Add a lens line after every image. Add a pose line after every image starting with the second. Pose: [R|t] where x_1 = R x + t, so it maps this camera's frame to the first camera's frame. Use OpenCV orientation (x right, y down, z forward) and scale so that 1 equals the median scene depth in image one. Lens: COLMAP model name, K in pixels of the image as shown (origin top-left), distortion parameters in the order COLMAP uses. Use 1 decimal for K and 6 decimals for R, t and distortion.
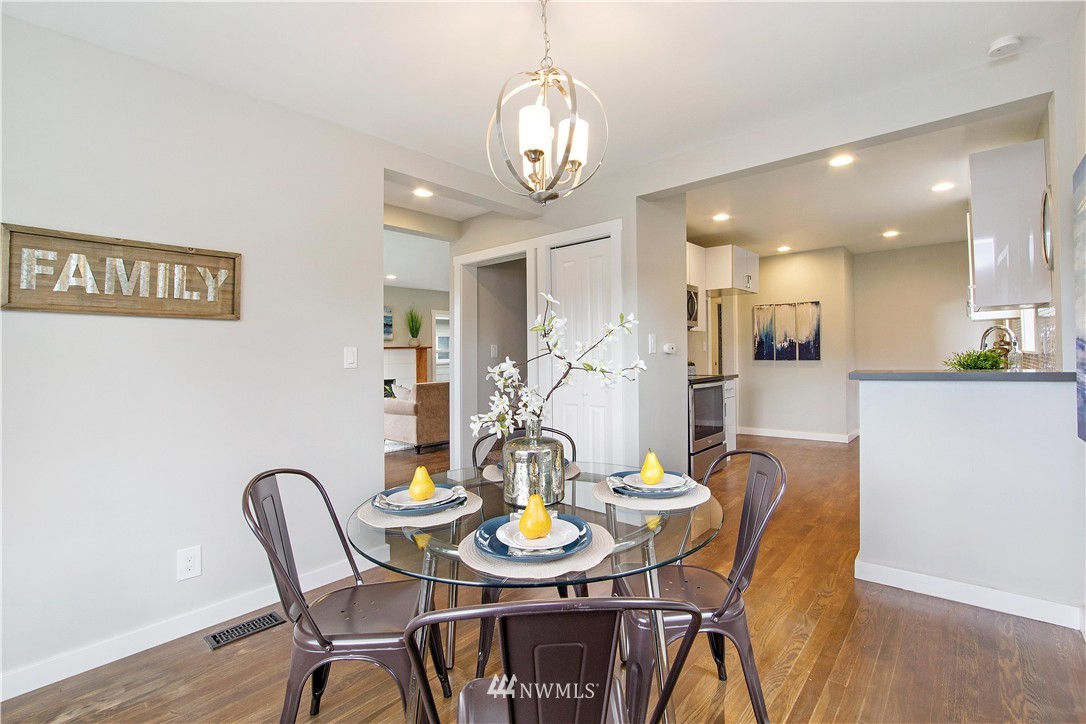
lens RADIAL K [[491.6, 0, 543.4], [0, 491.6, 344.7], [0, 0, 1]] dist [-0.018919, 0.000046]
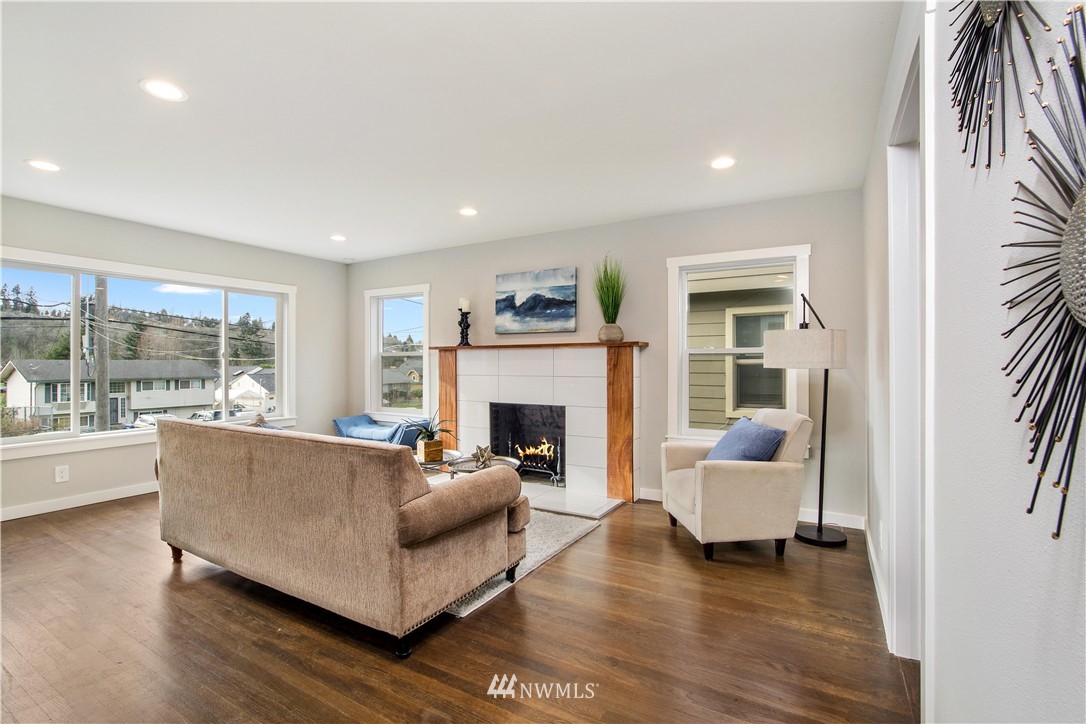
lens RADIAL K [[489.1, 0, 540.6], [0, 489.1, 364.4], [0, 0, 1]] dist [-0.000577, -0.000049]
pose [[0.187698, 0.019344, -0.982036, 0.197425], [0.018111, 0.999568, 0.023151, 0.013868], [0.982060, -0.022131, 0.187267, 0.848951]]
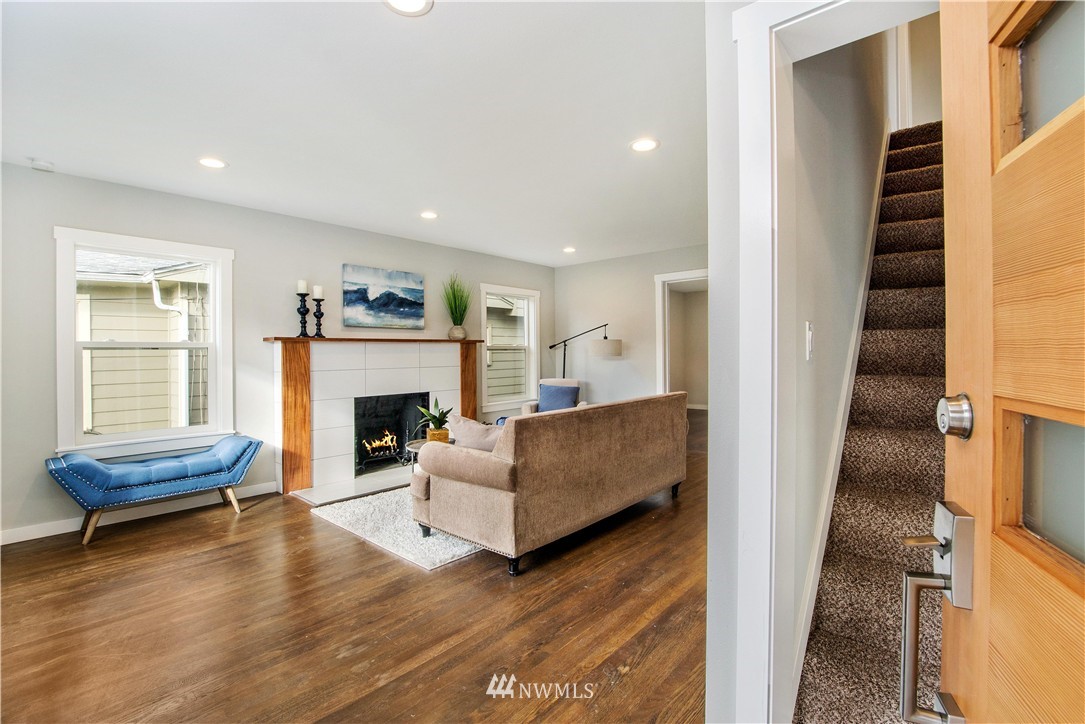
lens RADIAL K [[496.0, 0, 544.8], [0, 496.0, 348.4], [0, 0, 1]] dist [-0.004127, -0.001149]
pose [[0.999989, 0.003102, -0.003531, -0.149786], [-0.003069, 0.999951, 0.009447, 0.009161], [0.003561, -0.009436, 0.999949, 0.366277]]
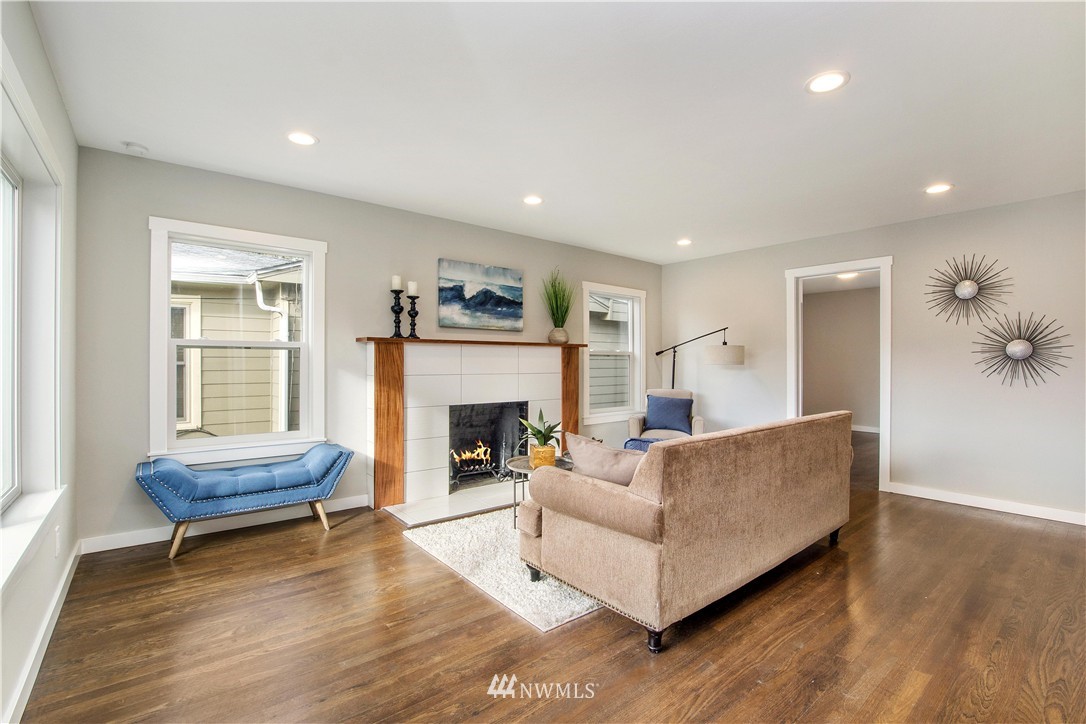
lens RADIAL K [[499.6, 0, 546.9], [0, 499.6, 362.7], [0, 0, 1]] dist [-0.000576, 0.000051]
pose [[0.986040, 0.019628, -0.165346, -0.181697], [-0.015672, 0.999560, 0.025194, 0.012327], [0.165768, -0.022251, 0.985914, 0.432336]]
